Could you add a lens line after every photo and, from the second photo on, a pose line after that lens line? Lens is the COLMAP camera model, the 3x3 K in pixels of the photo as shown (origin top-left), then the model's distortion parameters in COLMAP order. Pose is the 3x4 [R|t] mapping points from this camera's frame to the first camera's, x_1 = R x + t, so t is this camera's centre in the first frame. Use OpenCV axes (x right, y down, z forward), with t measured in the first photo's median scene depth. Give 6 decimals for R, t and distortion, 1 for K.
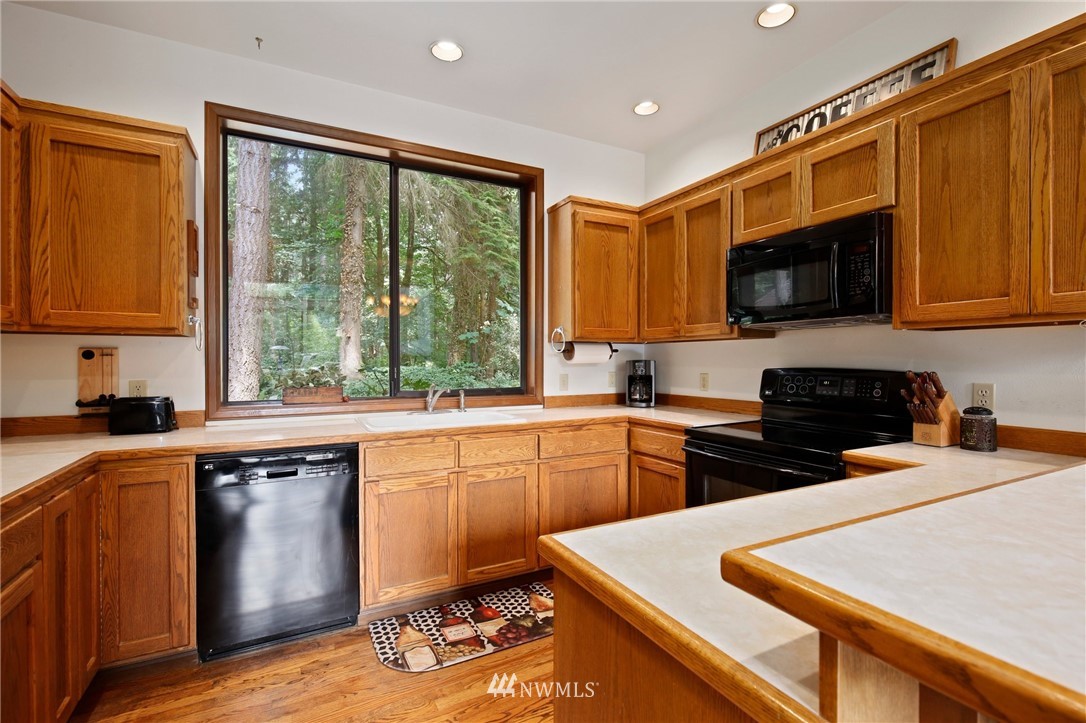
lens RADIAL K [[503.2, 0, 540.1], [0, 503.2, 362.7], [0, 0, 1]] dist [-0.026953, 0.003181]
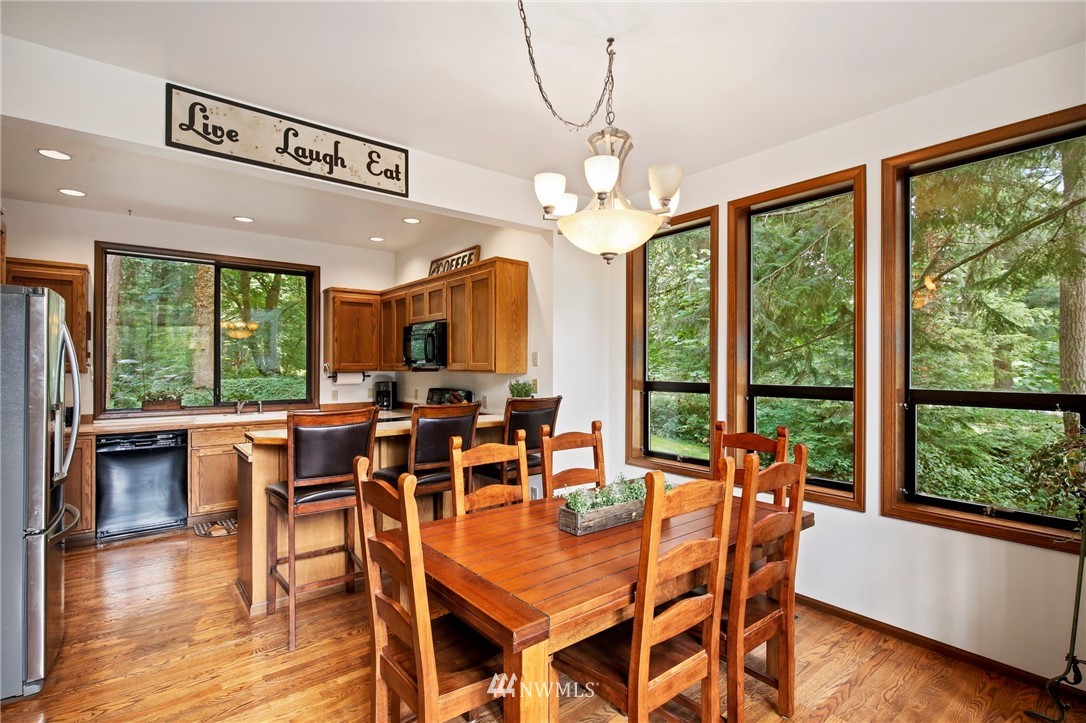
lens RADIAL K [[516.0, 0, 550.8], [0, 516.0, 364.7], [0, 0, 1]] dist [-0.028766, 0.003584]
pose [[0.975088, 0.005140, 0.221760, 0.437344], [-0.003518, 0.999964, -0.007708, -0.061525], [-0.221792, 0.006736, 0.975071, -0.945744]]
